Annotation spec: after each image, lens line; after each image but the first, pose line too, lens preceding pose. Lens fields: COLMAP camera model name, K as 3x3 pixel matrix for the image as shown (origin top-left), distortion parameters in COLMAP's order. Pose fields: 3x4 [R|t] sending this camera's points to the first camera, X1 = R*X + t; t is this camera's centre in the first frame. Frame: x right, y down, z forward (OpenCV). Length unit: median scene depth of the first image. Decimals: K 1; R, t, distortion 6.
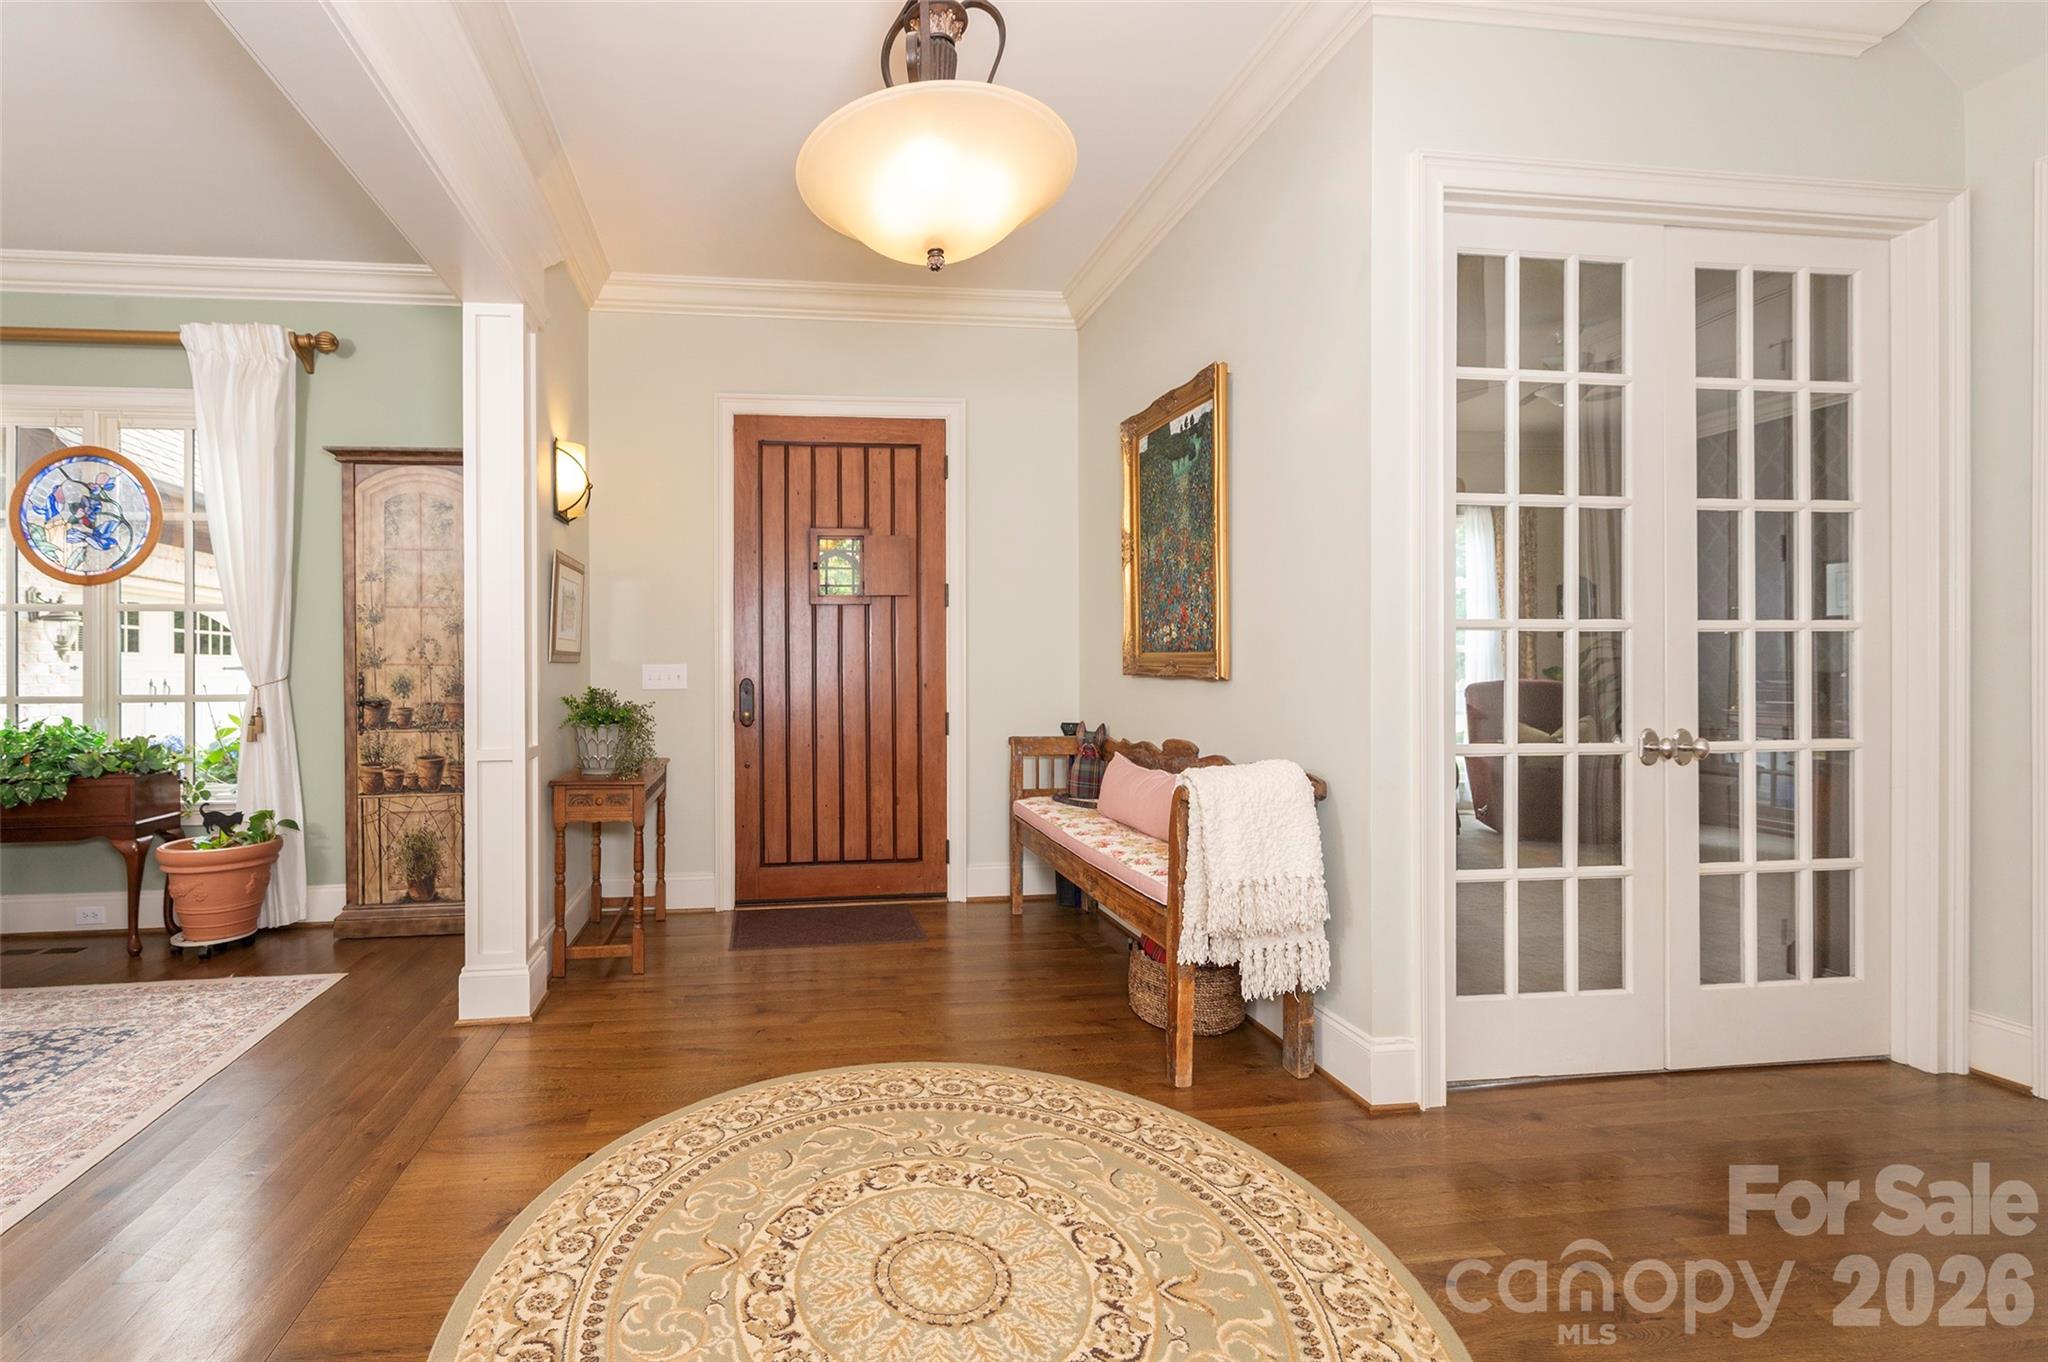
lens RADIAL K [[799.6, 0, 1021.8], [0, 799.6, 684.8], [0, 0, 1]] dist [0.002301, -0.000018]
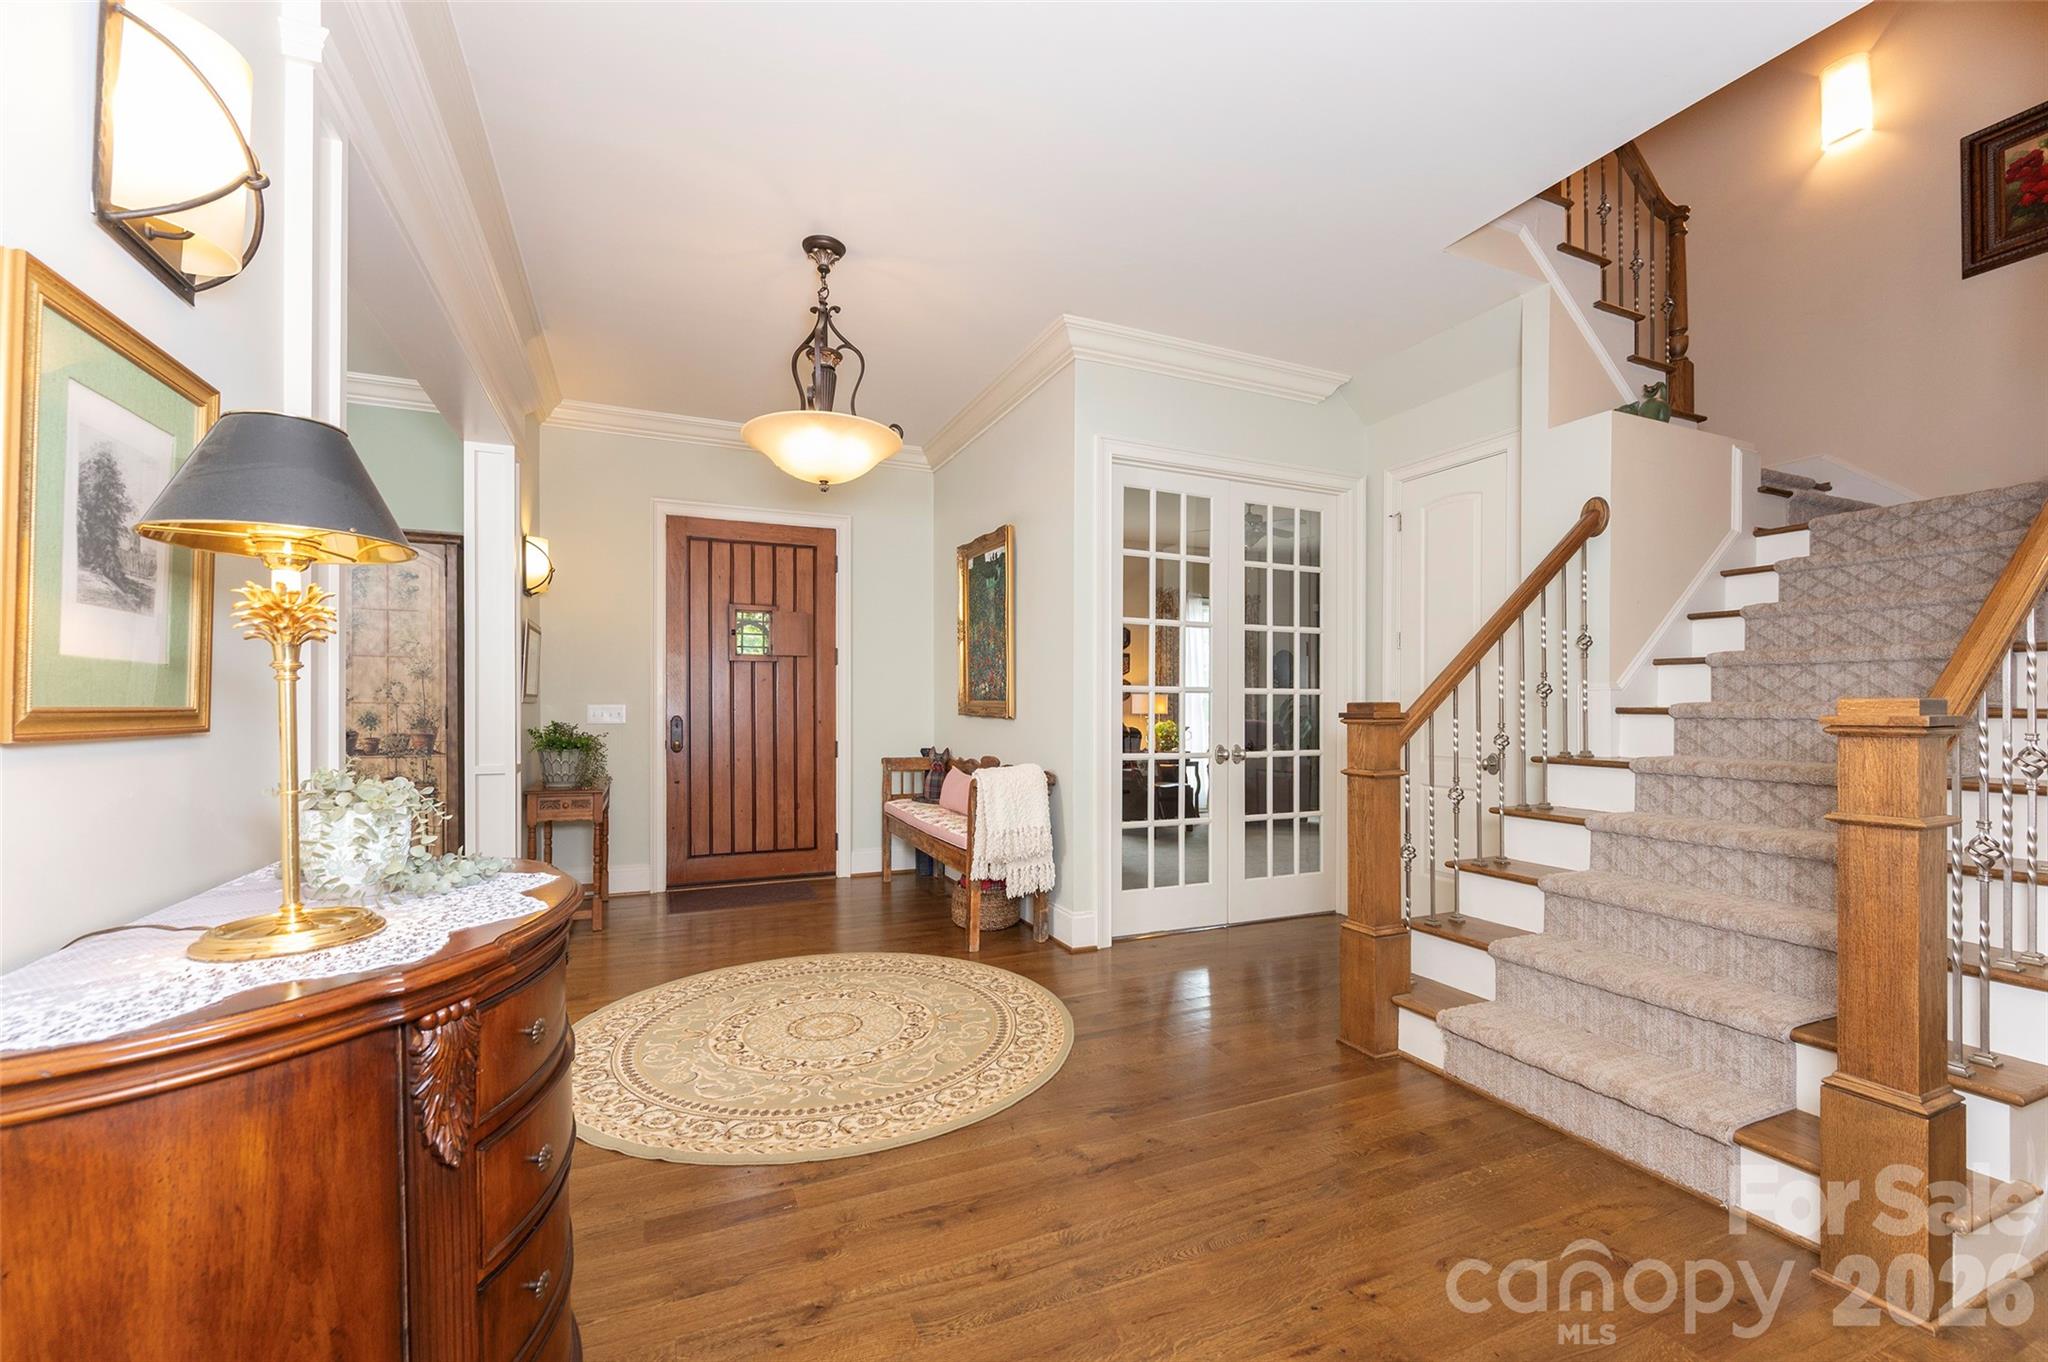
lens RADIAL K [[799.6, 0, 1114.5], [0, 799.6, 726.5], [0, 0, 1]] dist [0.002301, -0.000018]
pose [[0.974365, 0.002579, 0.224960, 0.072104], [-0.003351, 0.999990, 0.003049, 0.003884], [-0.224950, -0.003724, 0.974363, -0.515929]]
